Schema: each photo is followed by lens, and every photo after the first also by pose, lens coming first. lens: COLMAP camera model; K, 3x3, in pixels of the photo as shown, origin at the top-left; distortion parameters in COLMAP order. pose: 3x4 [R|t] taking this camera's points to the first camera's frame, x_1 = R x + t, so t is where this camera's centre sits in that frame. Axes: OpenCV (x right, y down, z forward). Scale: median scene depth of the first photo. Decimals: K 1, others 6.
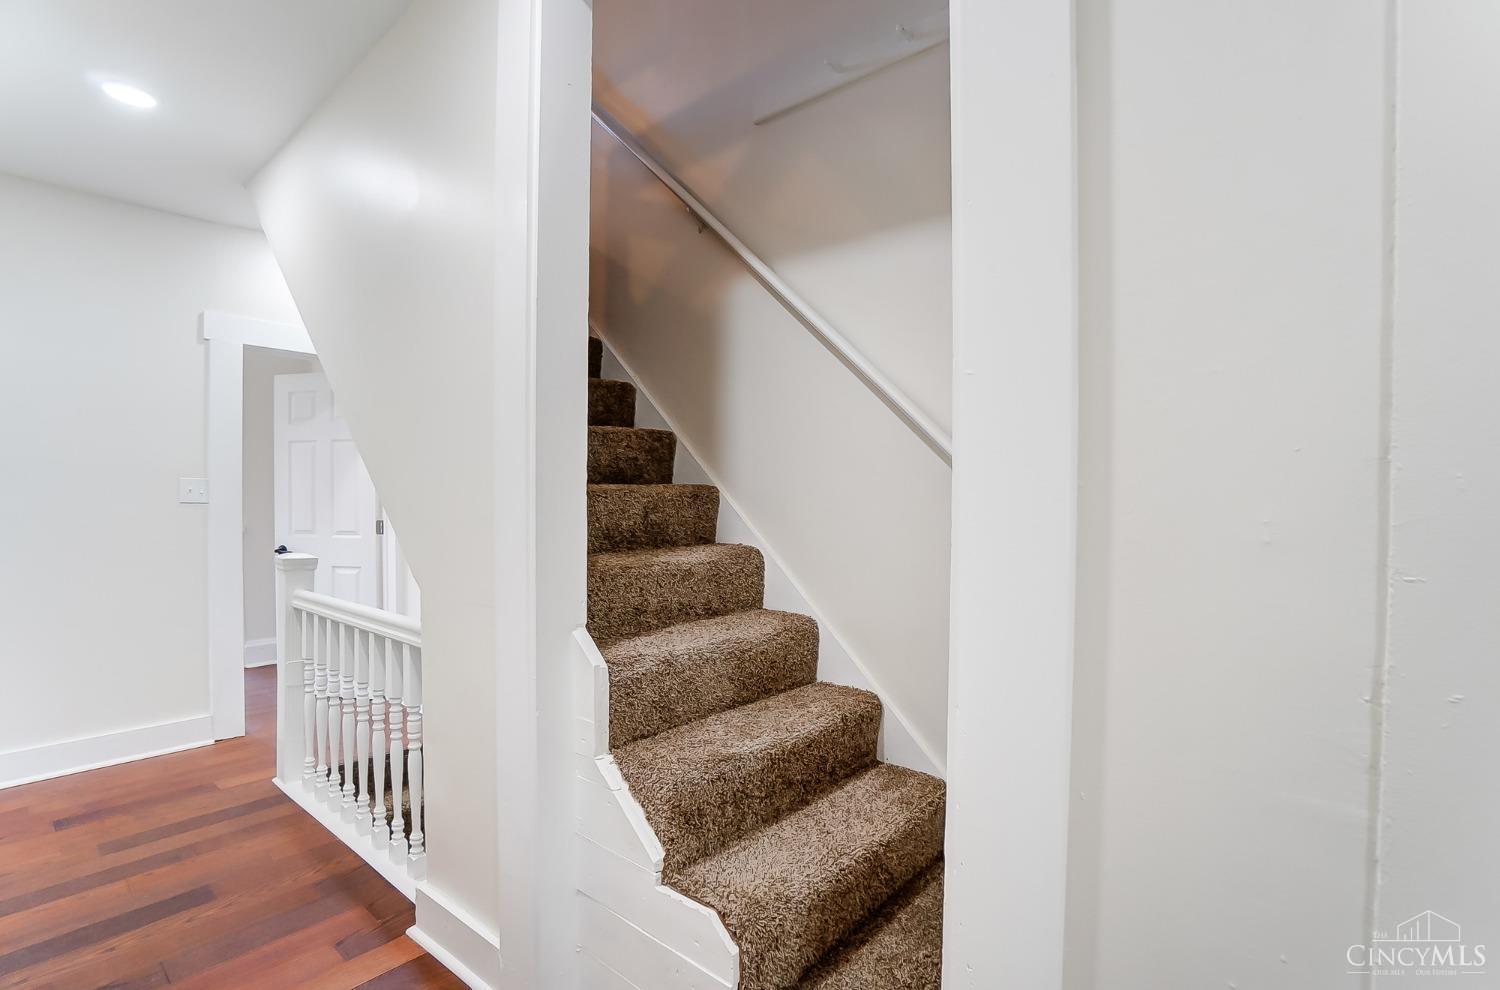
lens RADIAL K [[671.3, 0, 738.3], [0, 671.3, 490.7], [0, 0, 1]] dist [-0.072334, 0.023776]
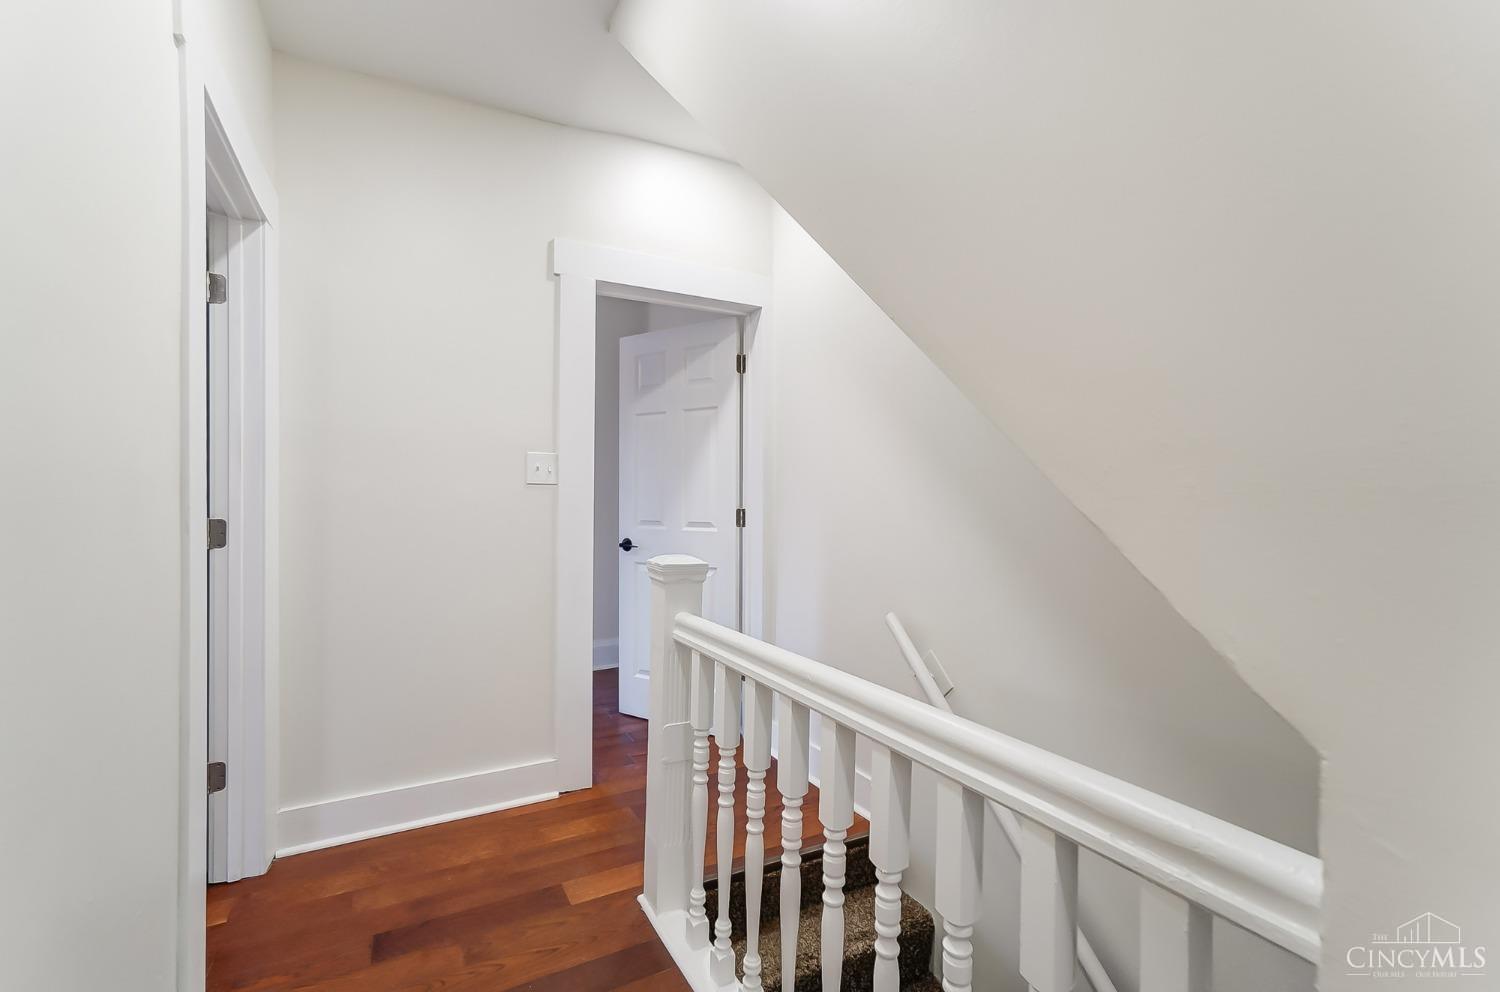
lens RADIAL K [[681.7, 0, 749.2], [0, 681.7, 476.0], [0, 0, 1]] dist [-0.047988, 0.017405]
pose [[0.921845, -0.002442, -0.387552, -0.324891], [-0.003703, 0.999879, -0.015107, 0.025309], [0.387542, 0.015362, 0.921724, 0.374459]]
